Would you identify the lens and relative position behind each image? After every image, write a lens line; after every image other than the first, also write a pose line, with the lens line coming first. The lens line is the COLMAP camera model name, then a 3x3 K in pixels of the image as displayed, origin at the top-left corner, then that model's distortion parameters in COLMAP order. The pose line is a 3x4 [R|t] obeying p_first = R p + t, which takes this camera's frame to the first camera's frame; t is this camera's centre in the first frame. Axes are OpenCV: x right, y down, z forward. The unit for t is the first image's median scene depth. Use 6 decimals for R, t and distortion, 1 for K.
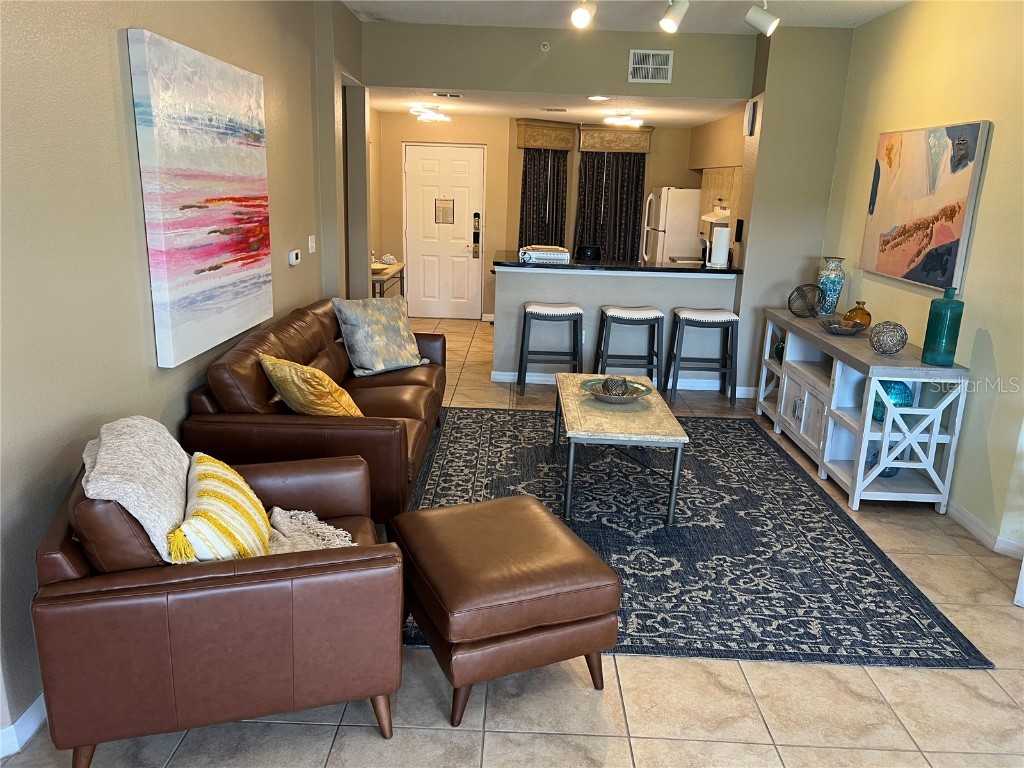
lens RADIAL K [[769.4, 0, 512.2], [0, 769.4, 379.4], [0, 0, 1]] dist [0.050639, -0.056105]
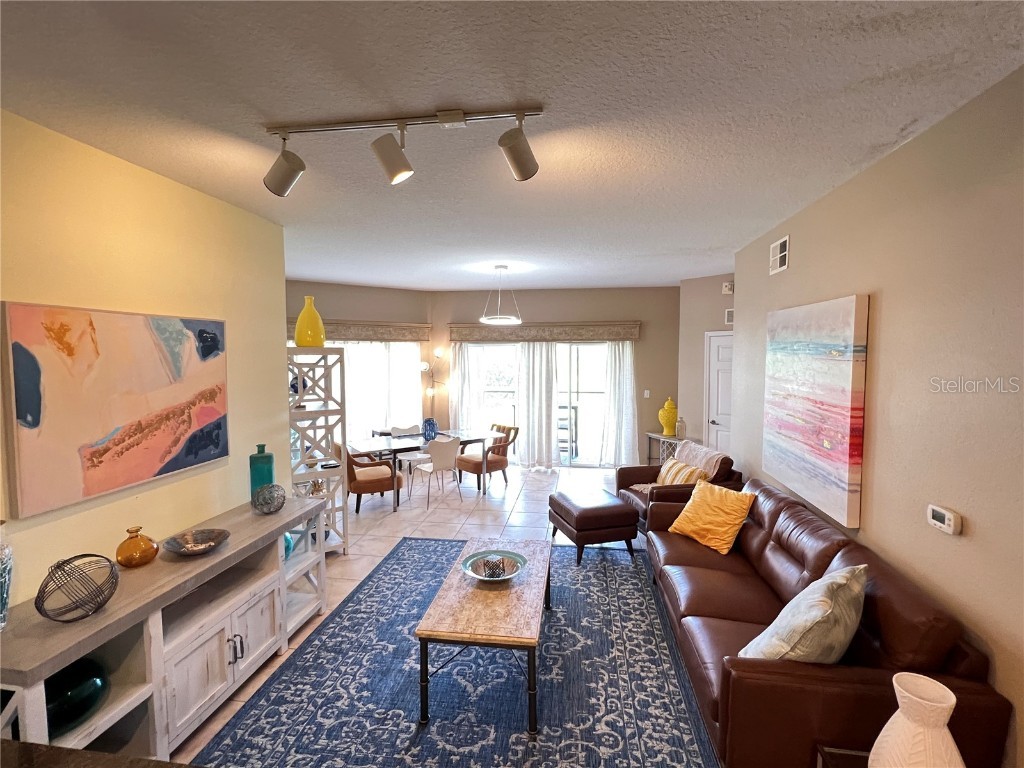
lens RADIAL K [[478.0, 0, 512.4], [0, 478.0, 381.9], [0, 0, 1]] dist [-0.004293, 0.001691]
pose [[-0.991320, -0.041484, 0.124754, 0.039431], [-0.000237, 0.949475, 0.313844, -0.436803], [-0.131470, 0.311090, -0.941243, 1.540822]]
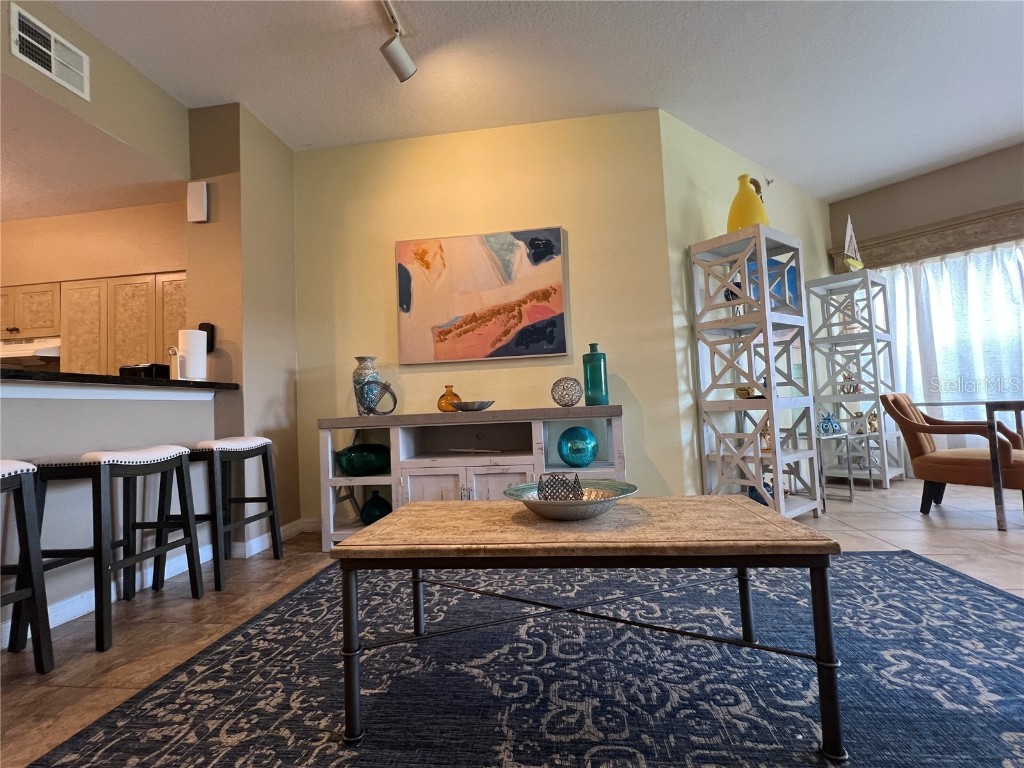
lens RADIAL K [[478.0, 0, 510.0], [0, 478.0, 382.3], [0, 0, 1]] dist [-0.004293, 0.001691]
pose [[0.110428, 0.013431, 0.993793, -0.201480], [0.297239, 0.953698, -0.045918, -0.058239], [-0.948396, 0.300465, 0.101322, 0.982577]]
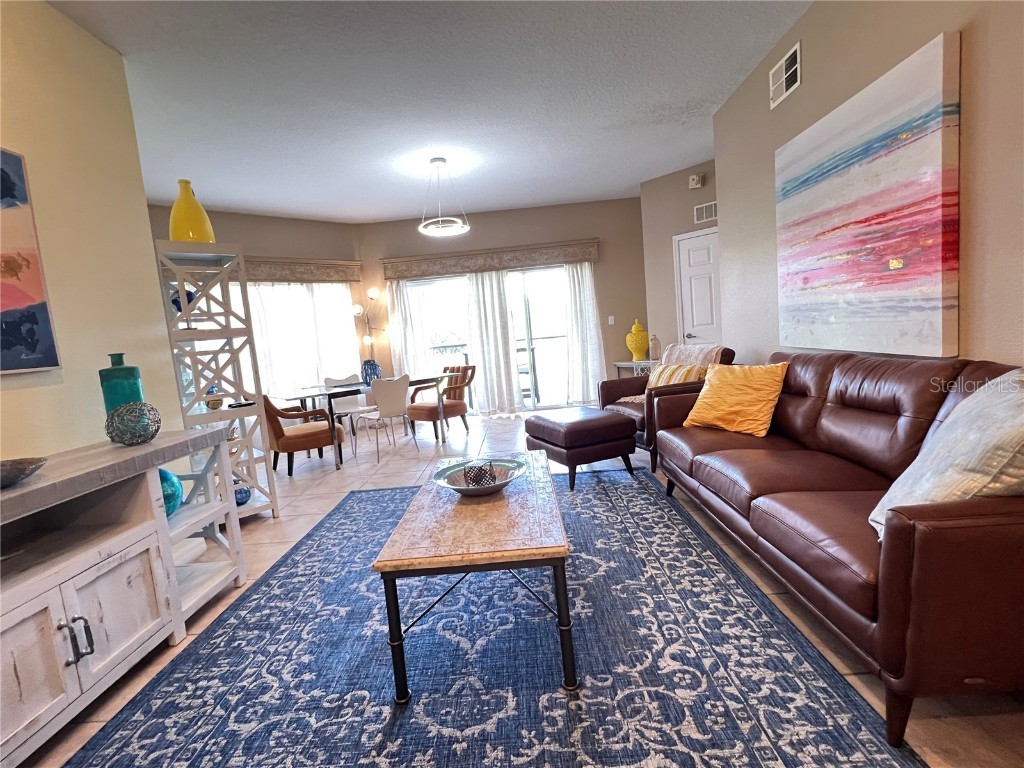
lens RADIAL K [[478.0, 0, 510.6], [0, 478.0, 383.2], [0, 0, 1]] dist [-0.004293, 0.001691]
pose [[-0.998621, 0.051663, 0.009317, 0.096324], [0.051627, 0.934337, 0.352632, -0.236307], [0.009513, 0.352626, -0.935716, 1.409490]]
